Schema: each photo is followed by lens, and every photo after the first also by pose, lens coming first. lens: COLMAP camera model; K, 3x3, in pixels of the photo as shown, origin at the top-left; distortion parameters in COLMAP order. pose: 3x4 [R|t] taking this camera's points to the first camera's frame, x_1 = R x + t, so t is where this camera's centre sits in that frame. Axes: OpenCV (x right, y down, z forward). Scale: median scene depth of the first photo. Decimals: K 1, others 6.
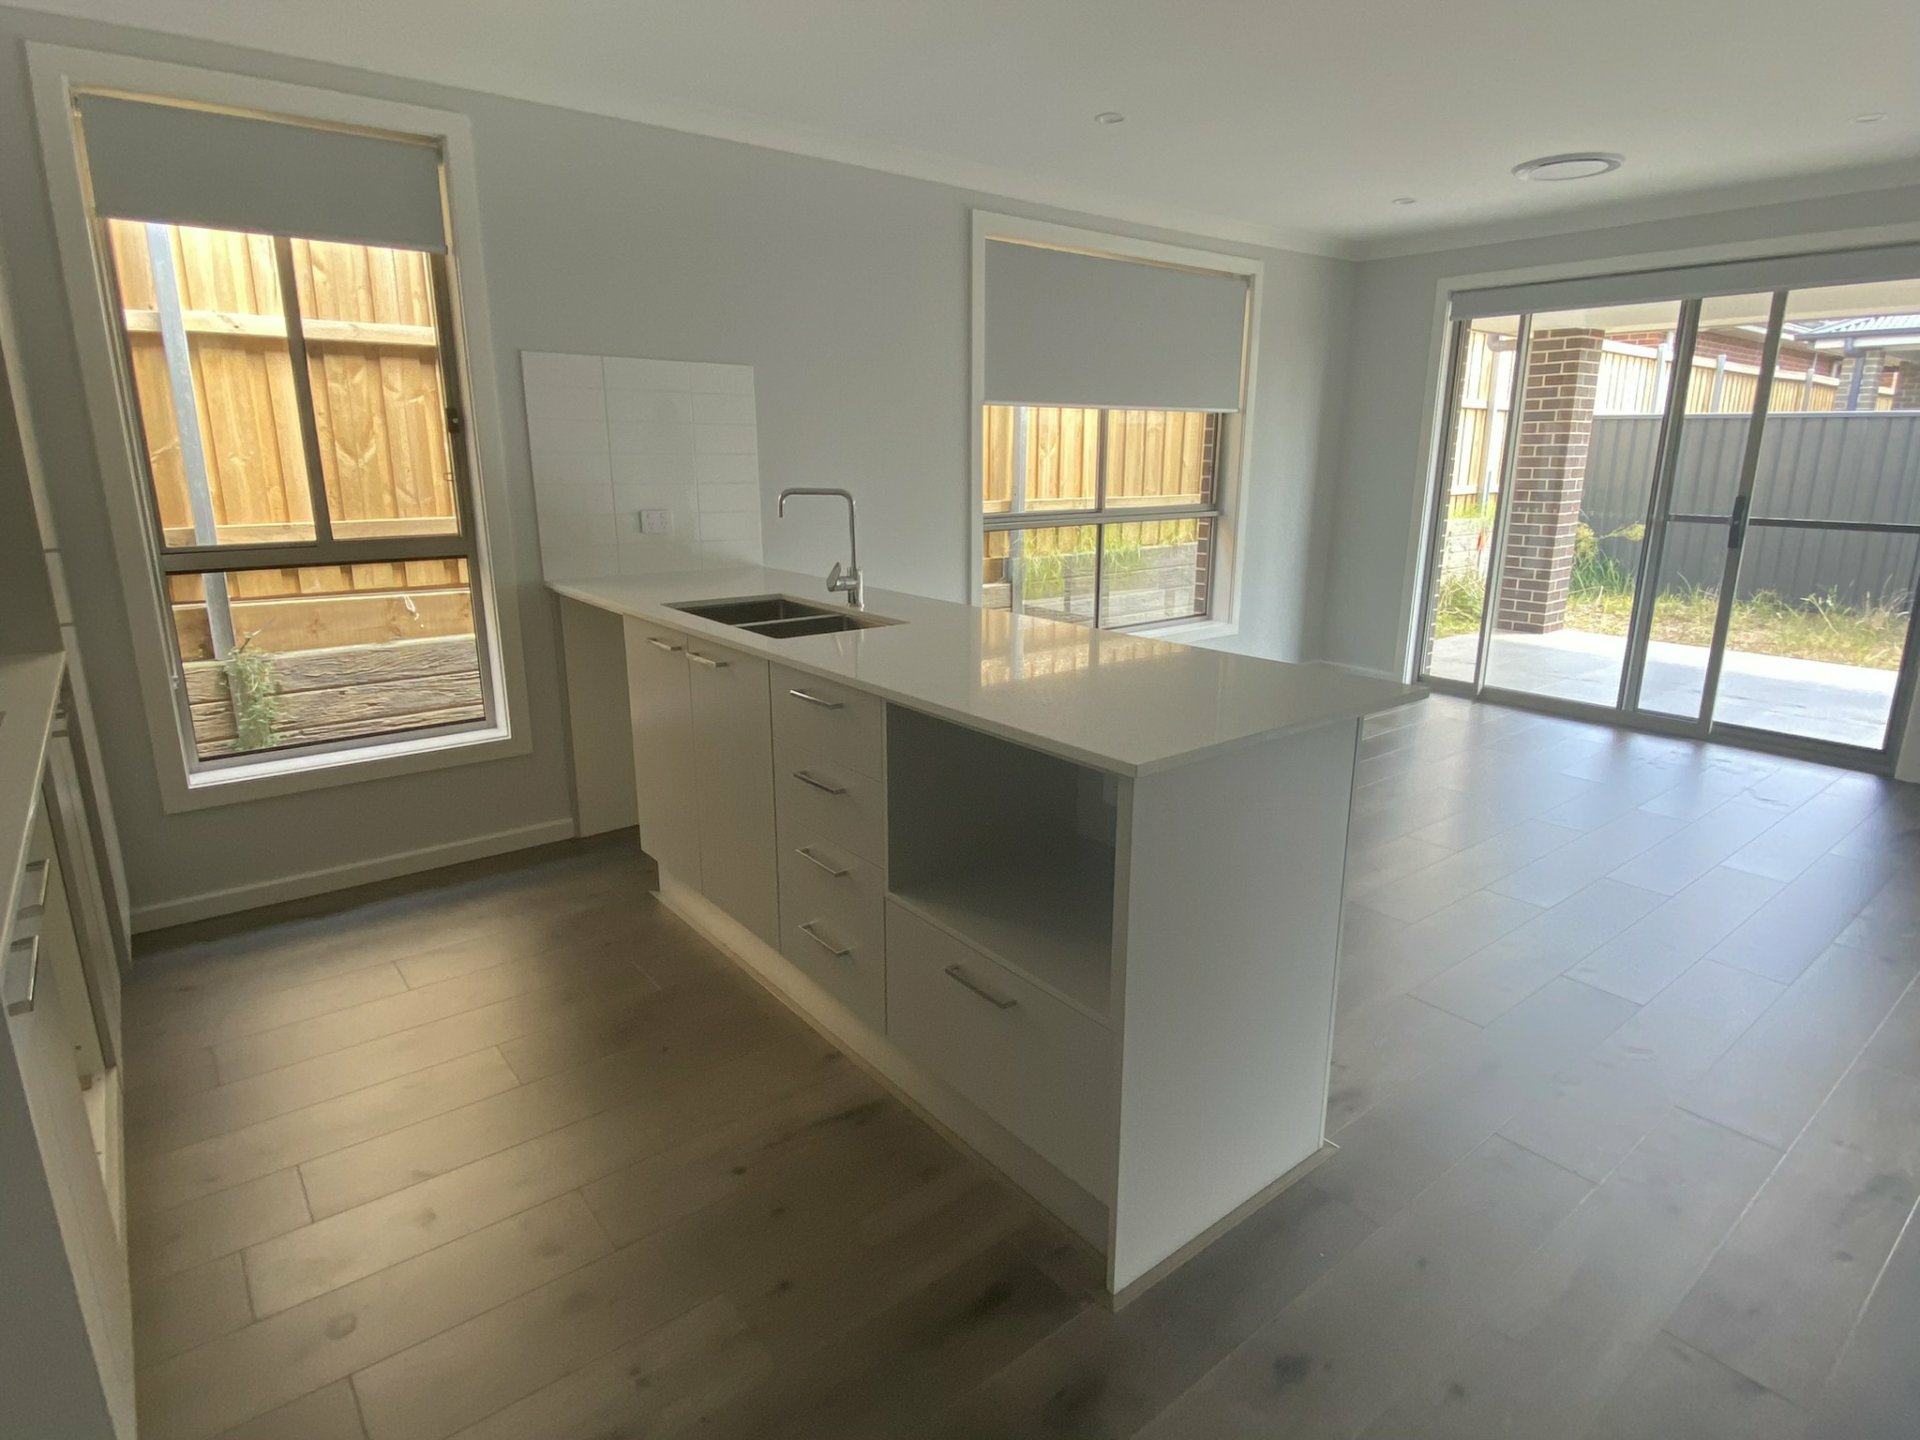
lens RADIAL K [[1047.9, 0, 960.0], [0, 1047.9, 720.0], [0, 0, 1]] dist [-0.039140, 0.001062]
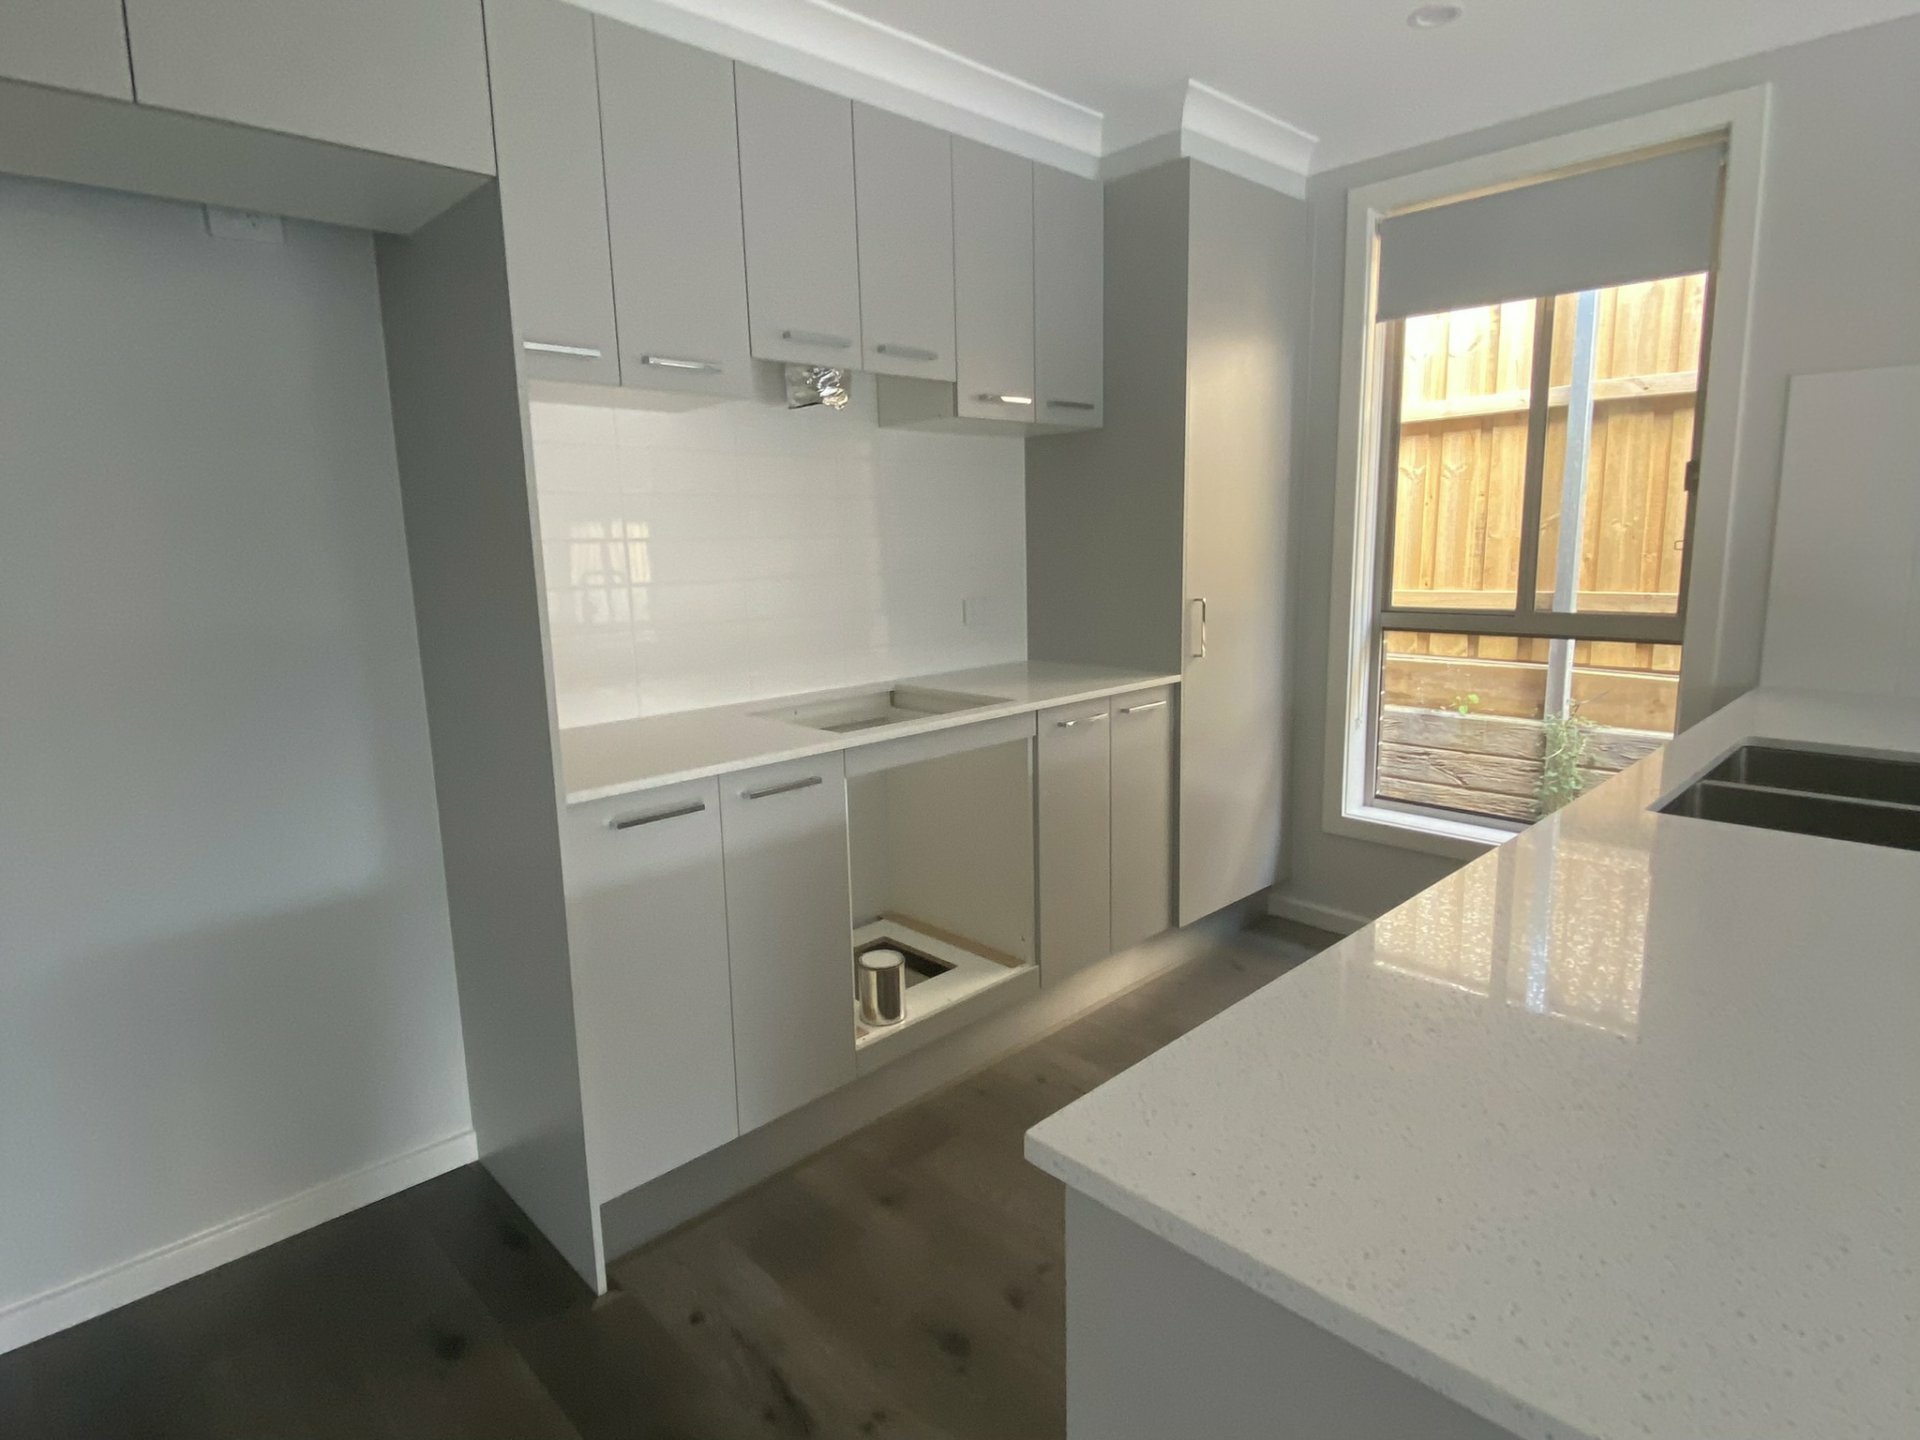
lens RADIAL K [[1036.8, 0, 960.0], [0, 1036.8, 720.0], [0, 0, 1]] dist [-0.001202, -0.000895]
pose [[0.094880, 0.161321, -0.982331, 0.277343], [-0.223989, 0.964939, 0.136830, -0.084815], [0.969962, 0.207049, 0.127687, 0.366887]]
